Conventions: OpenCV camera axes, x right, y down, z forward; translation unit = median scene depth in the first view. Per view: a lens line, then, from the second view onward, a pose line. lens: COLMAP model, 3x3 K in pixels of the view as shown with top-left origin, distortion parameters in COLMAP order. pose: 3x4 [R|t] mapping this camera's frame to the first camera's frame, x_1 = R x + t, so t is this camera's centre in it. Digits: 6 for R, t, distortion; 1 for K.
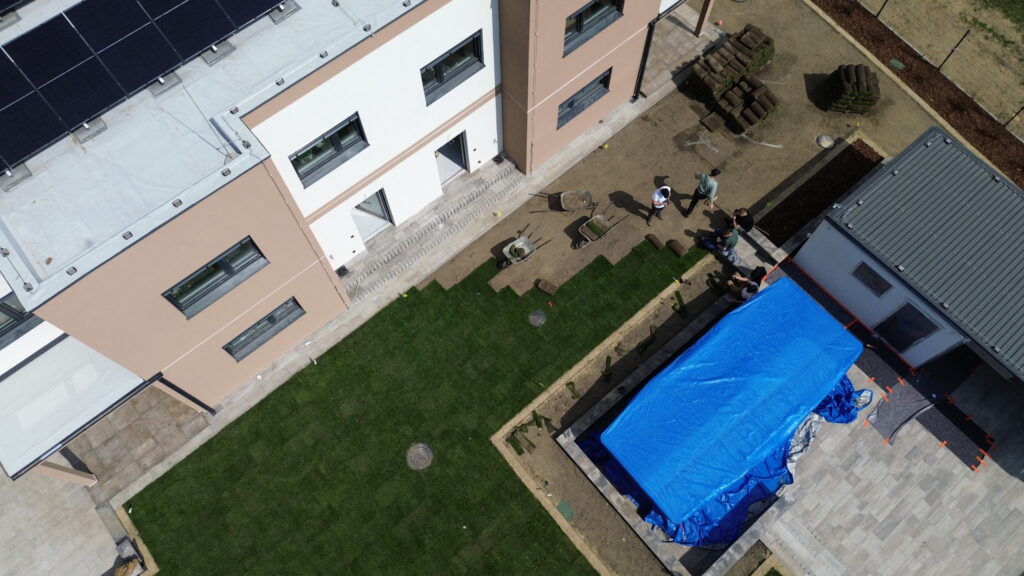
lens RADIAL K [[727.7, 0, 512.0], [0, 727.7, 288.0], [0, 0, 1]] dist [0.093122, -0.099749]
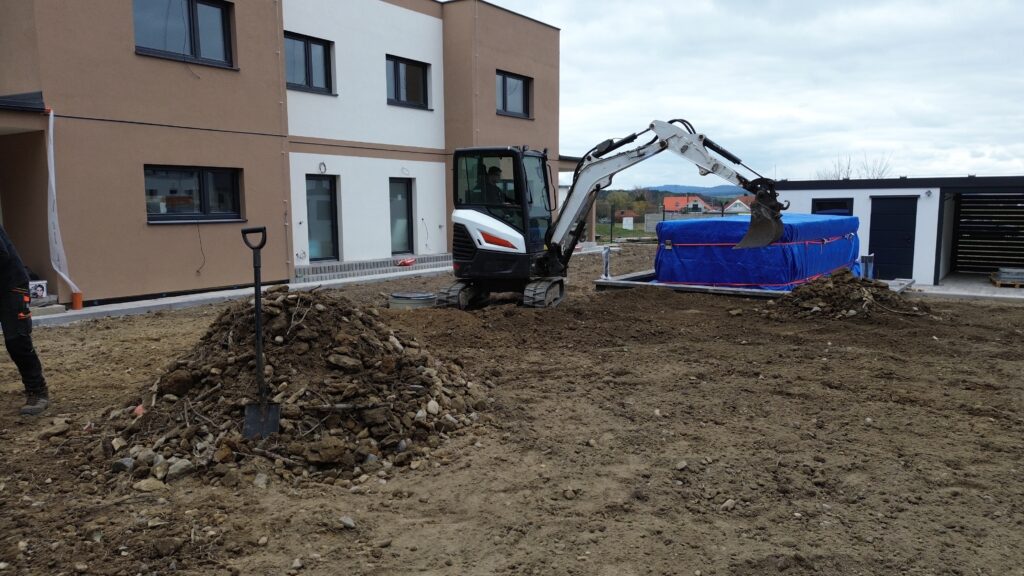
lens RADIAL K [[747.8, 0, 473.3], [0, 747.8, 288.1], [0, 0, 1]] dist [-0.031972, 0.005915]
pose [[0.977135, -0.029377, 0.210581, -0.208251], [0.196713, 0.500779, -0.842926, 0.818897], [-0.080692, 0.865077, 0.495107, 0.654674]]
